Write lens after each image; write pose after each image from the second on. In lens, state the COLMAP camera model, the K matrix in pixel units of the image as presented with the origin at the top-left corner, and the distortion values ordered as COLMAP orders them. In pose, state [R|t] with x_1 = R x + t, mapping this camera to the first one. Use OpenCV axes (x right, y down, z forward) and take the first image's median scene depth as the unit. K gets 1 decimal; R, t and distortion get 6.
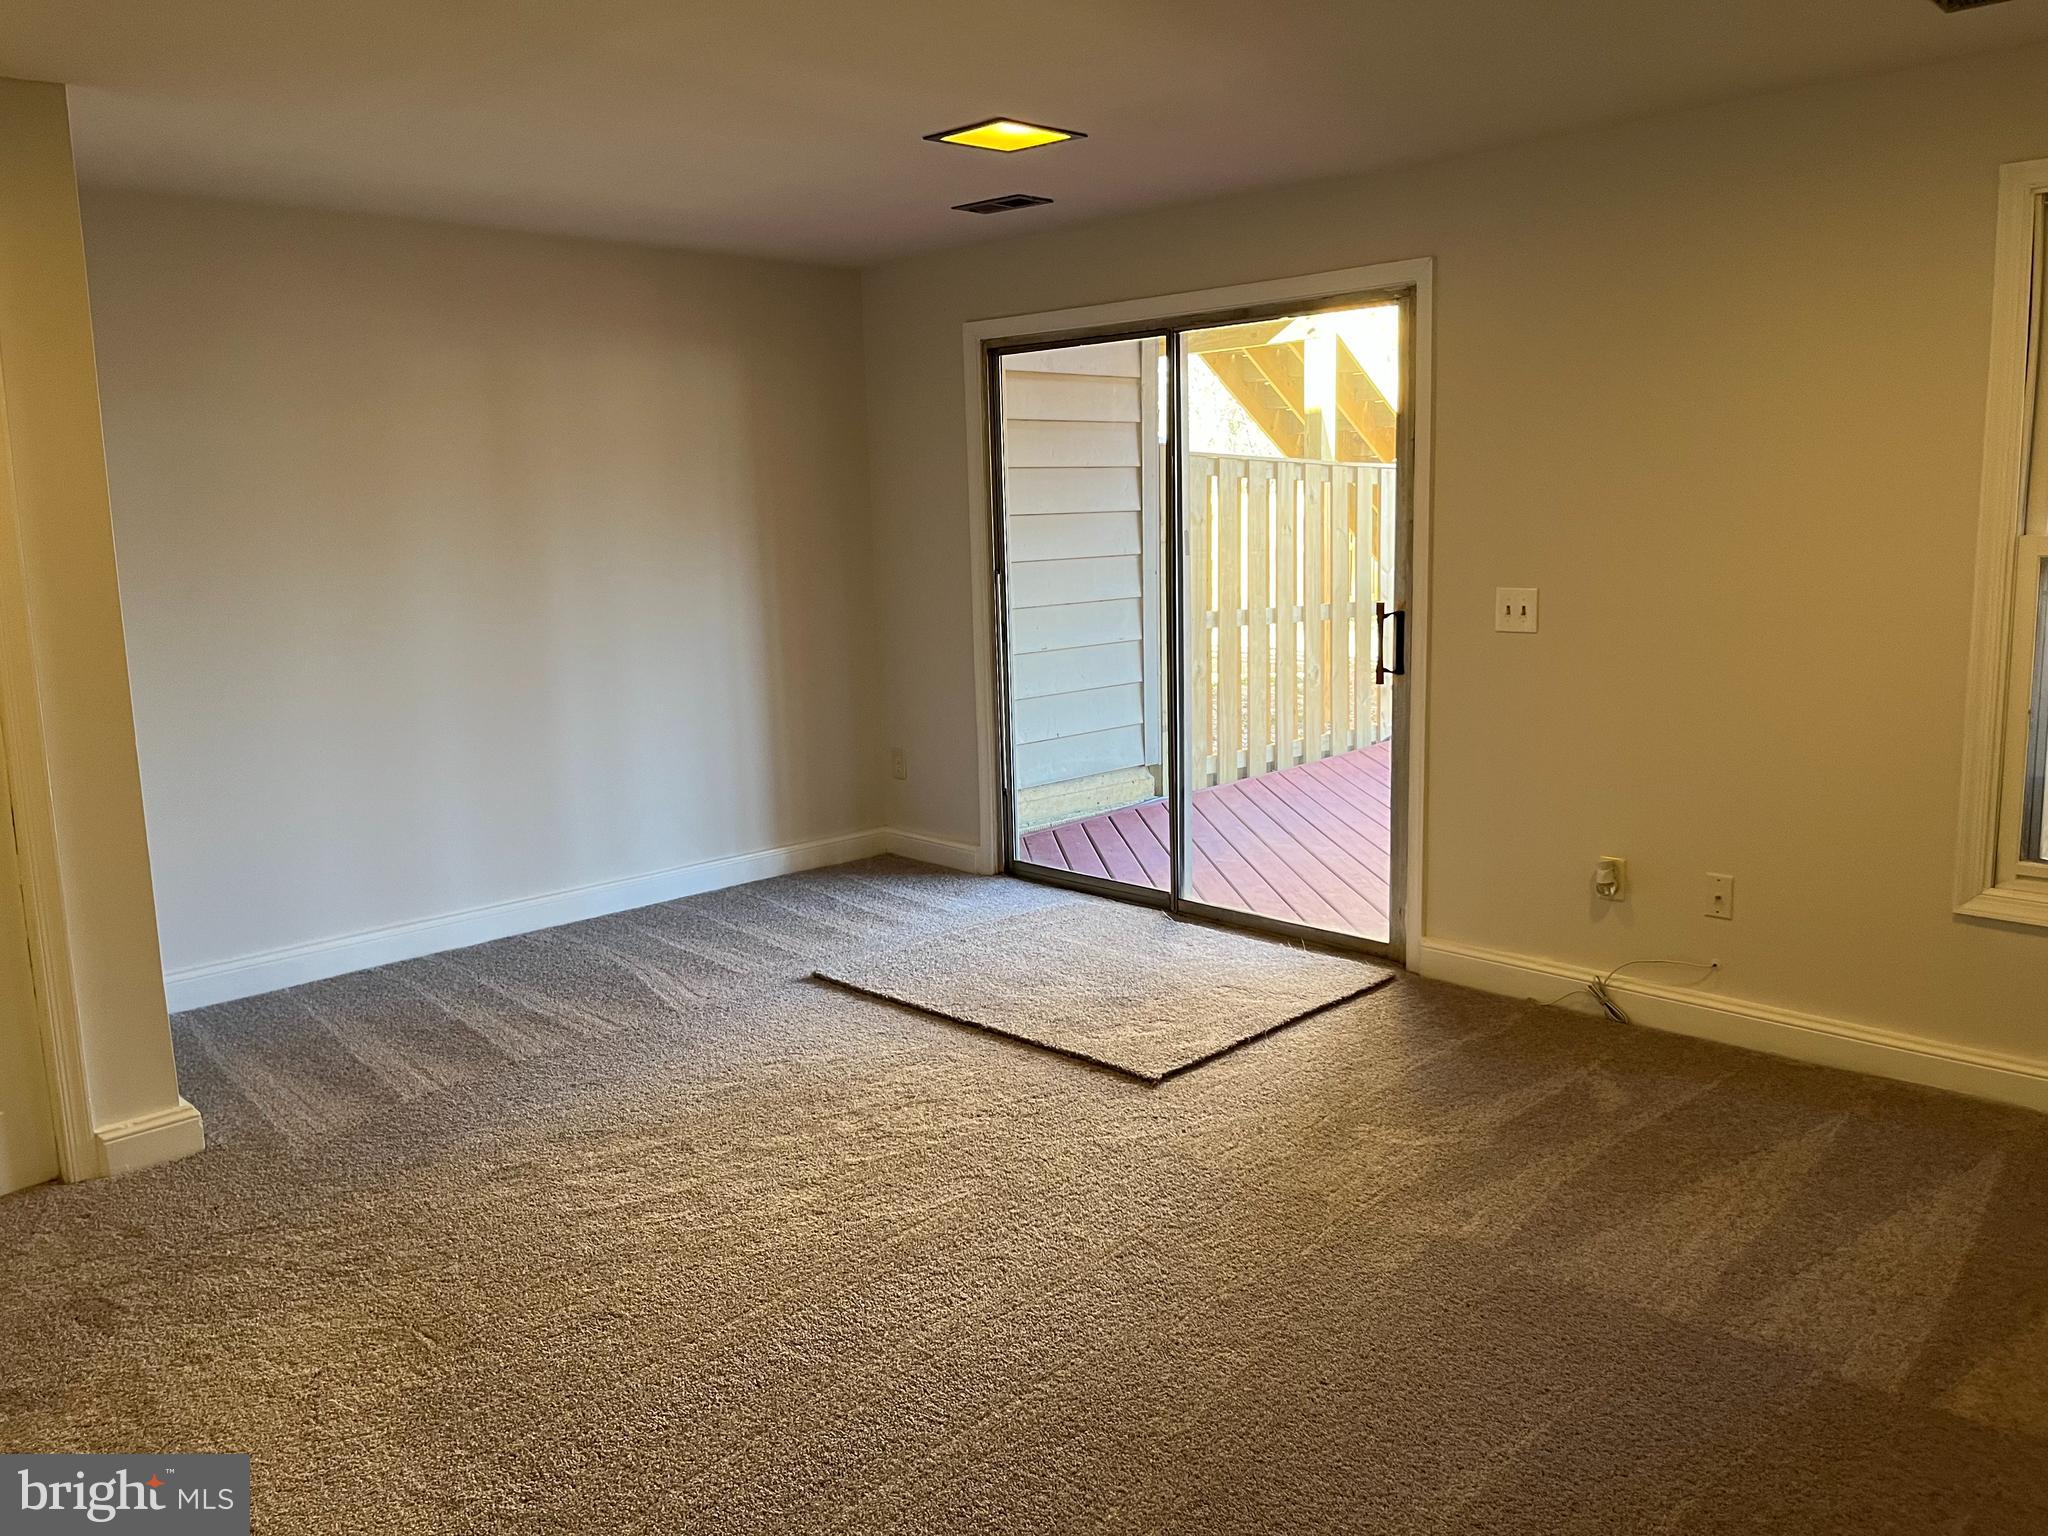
lens RADIAL K [[1548.1, 0, 1021.6], [0, 1548.1, 759.3], [0, 0, 1]] dist [0.062184, -0.097728]
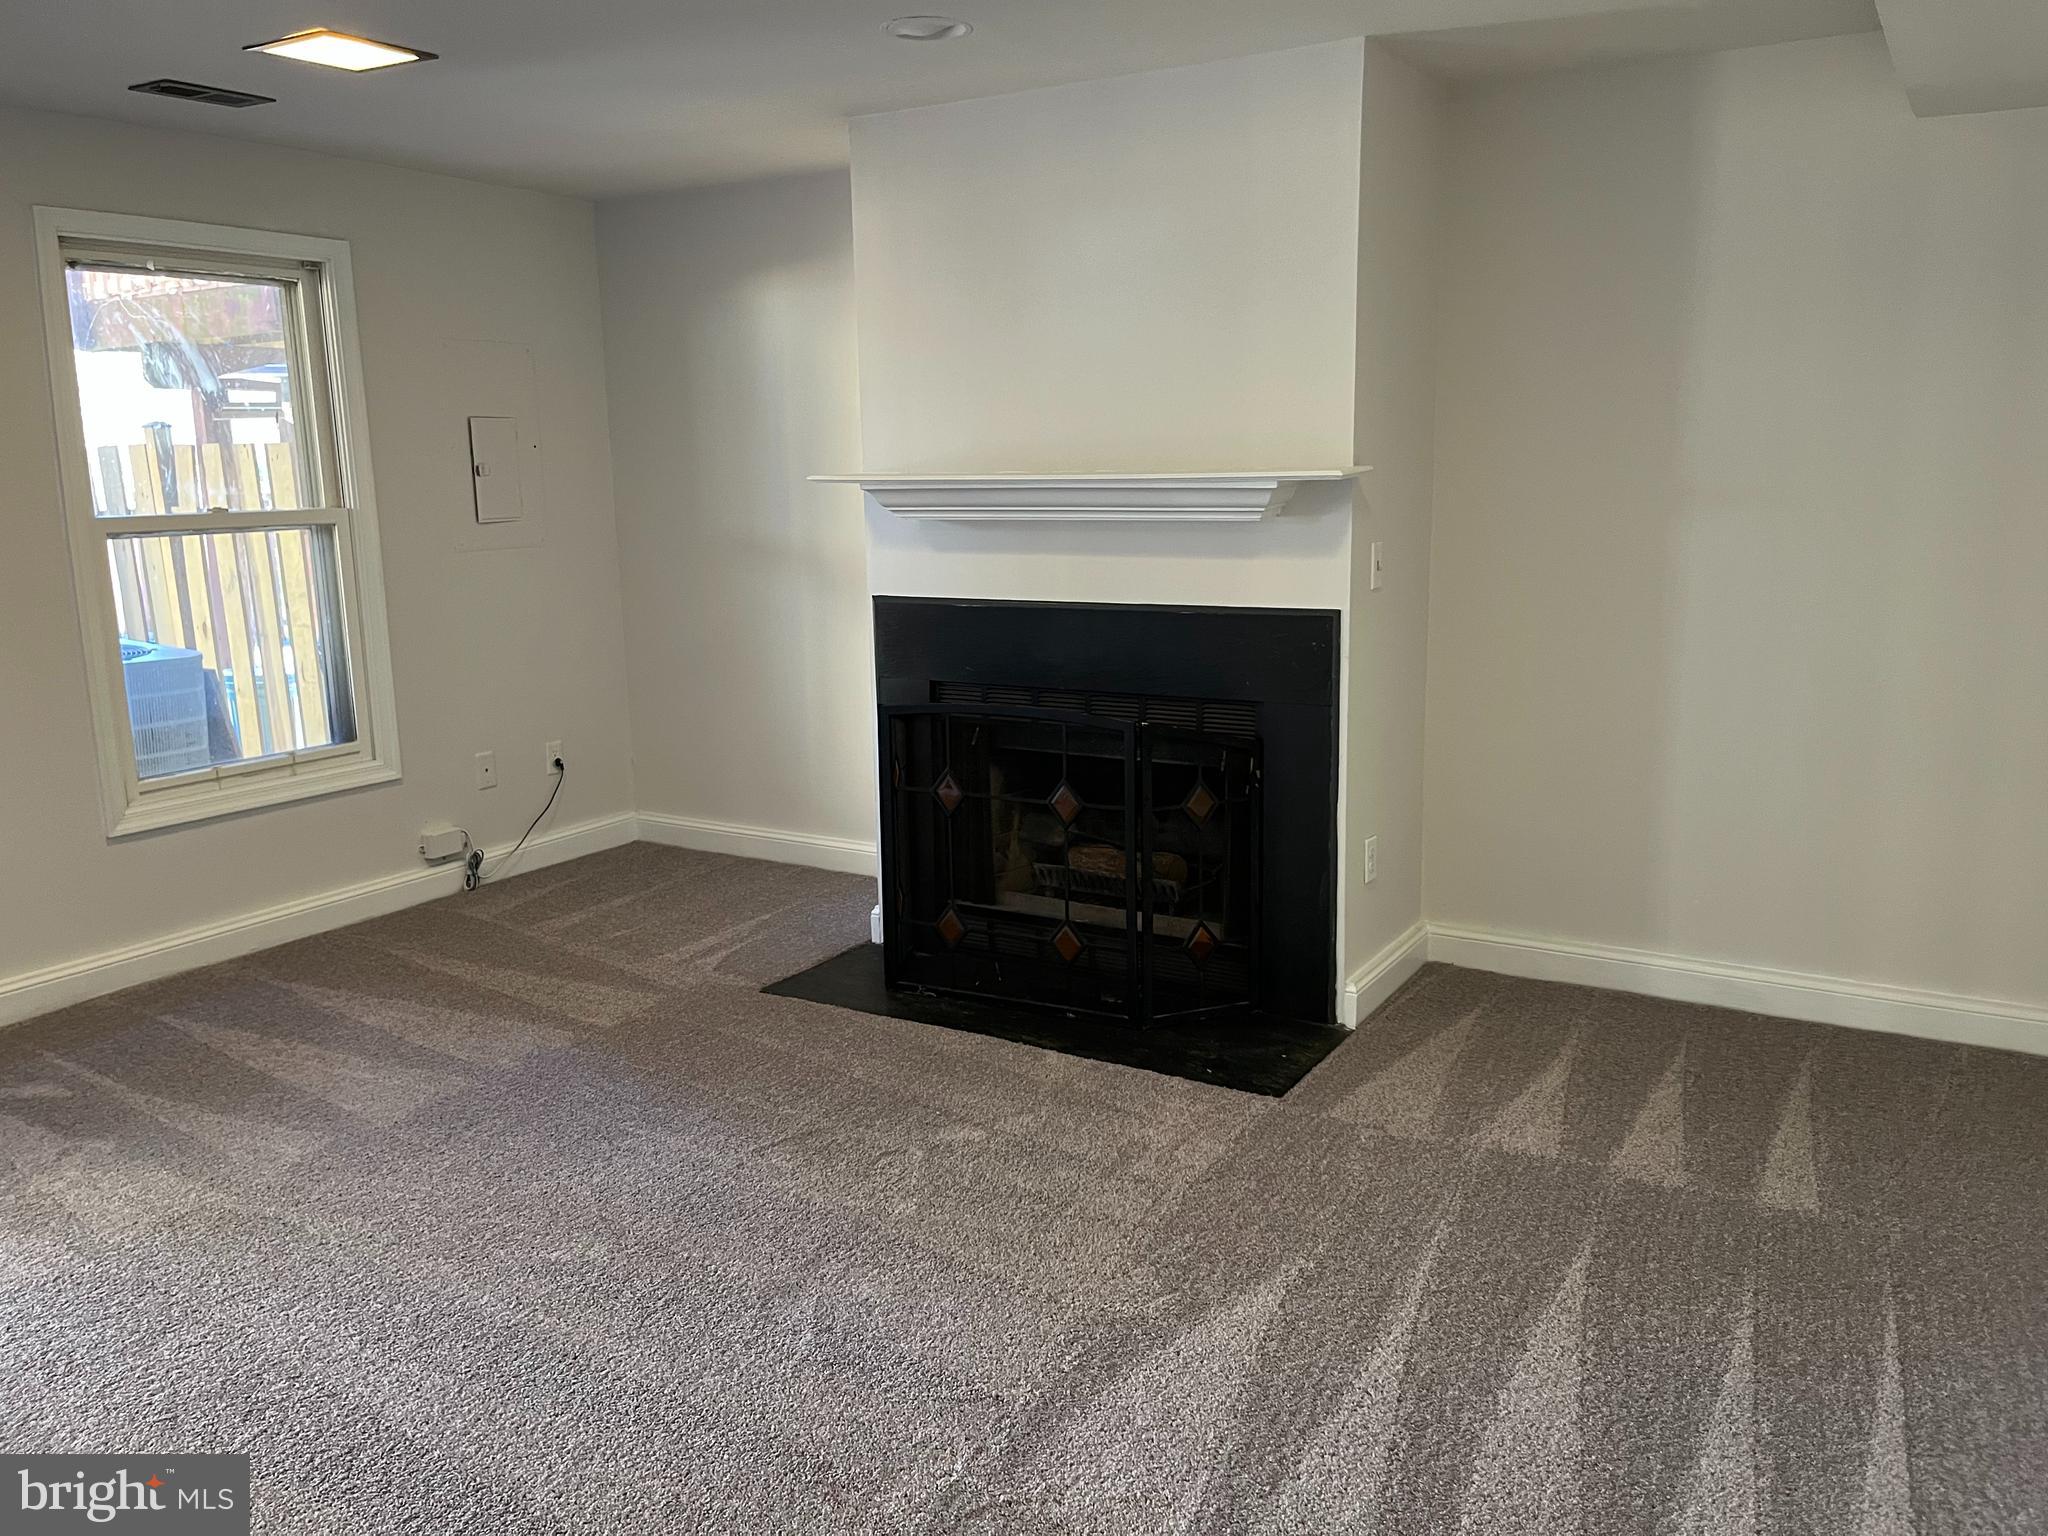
lens RADIAL K [[1548.1, 0, 1022.6], [0, 1548.1, 774.3], [0, 0, 1]] dist [0.062184, -0.097728]
pose [[-0.248521, -0.154504, 0.956225, -0.714956], [0.184531, 0.961565, 0.203326, -0.062069], [-0.950887, 0.226984, -0.210458, 0.601372]]
